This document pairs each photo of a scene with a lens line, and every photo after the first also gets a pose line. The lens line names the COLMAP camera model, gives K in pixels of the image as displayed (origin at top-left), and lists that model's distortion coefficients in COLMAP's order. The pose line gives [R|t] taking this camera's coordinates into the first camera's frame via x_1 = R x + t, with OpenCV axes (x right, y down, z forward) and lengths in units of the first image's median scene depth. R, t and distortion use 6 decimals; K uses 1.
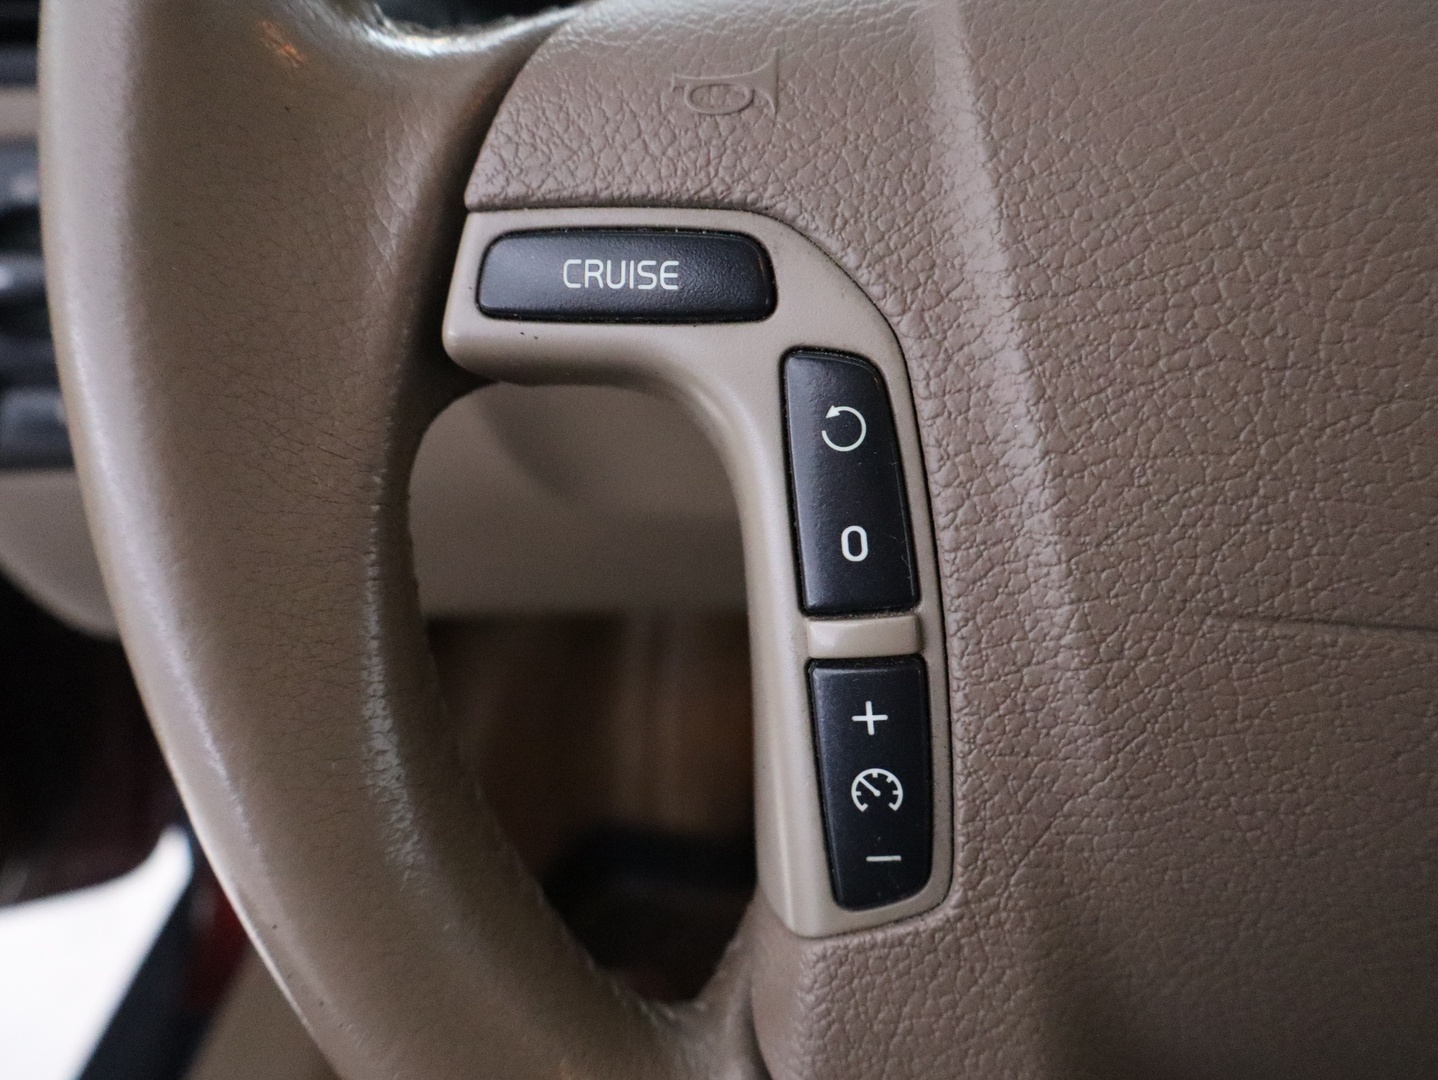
lens RADIAL K [[1414.7, 0, 724.3], [0, 1414.7, 542.5], [0, 0, 1]] dist [0.017775, 0.000000]
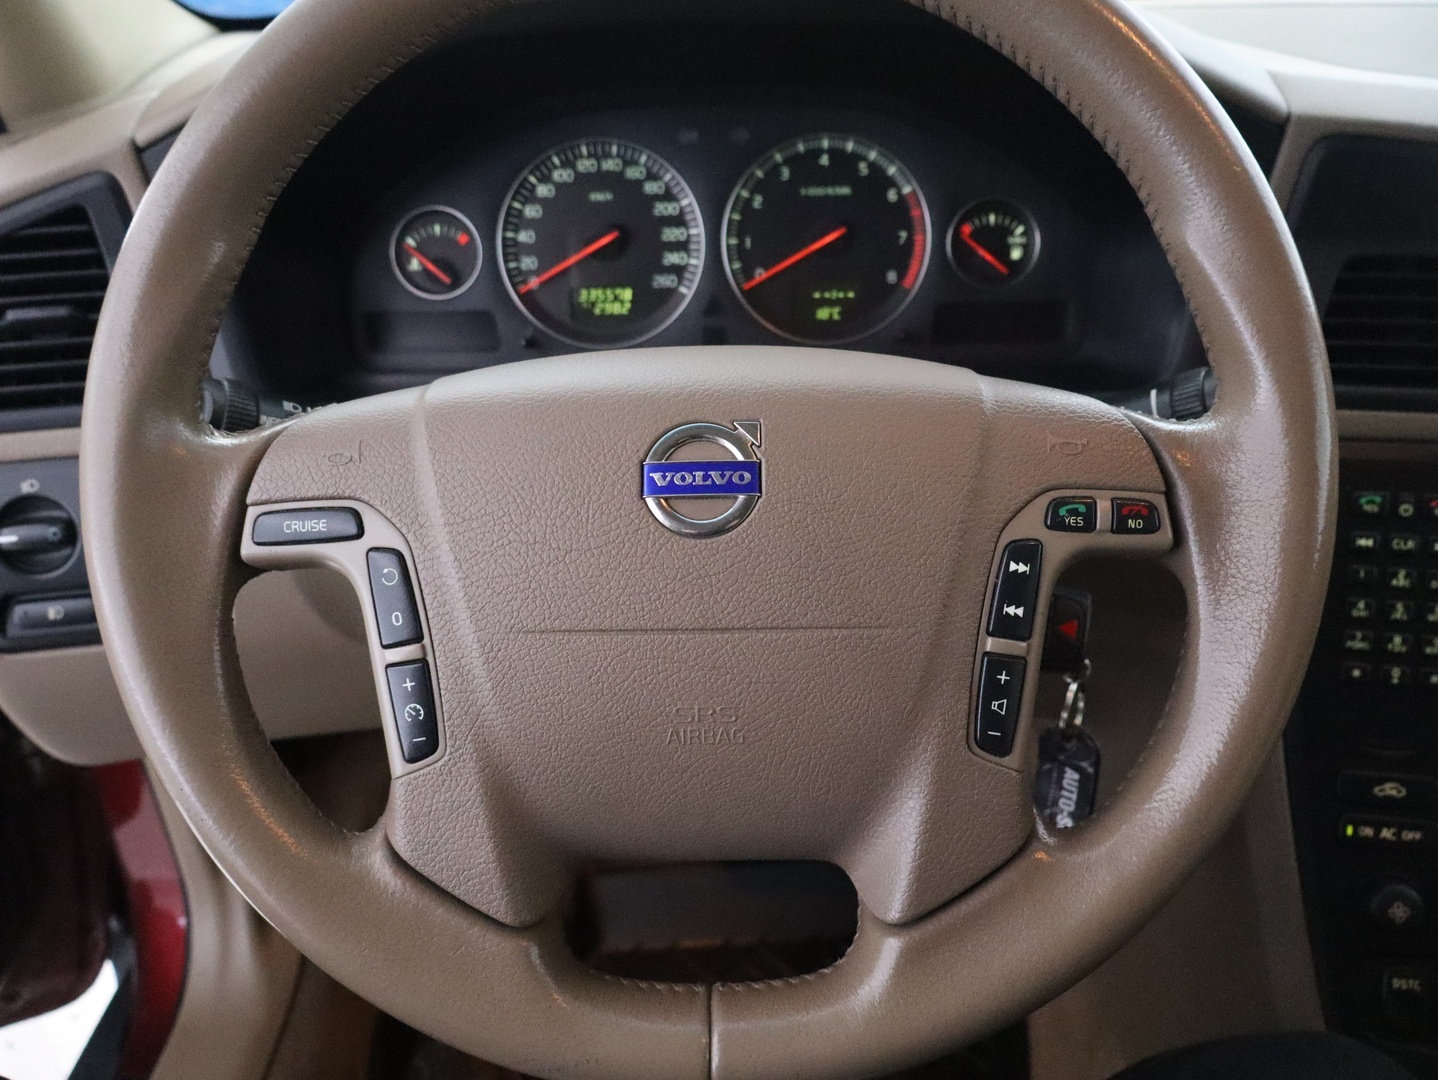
lens RADIAL K [[1414.7, 0, 715.9], [0, 1414.7, 544.2], [0, 0, 1]] dist [0.017775, 0.000000]
pose [[0.995612, -0.075545, 0.055219, 0.548881], [0.081890, 0.988958, -0.123516, 0.238758], [-0.045278, 0.127496, 0.990805, -1.682740]]
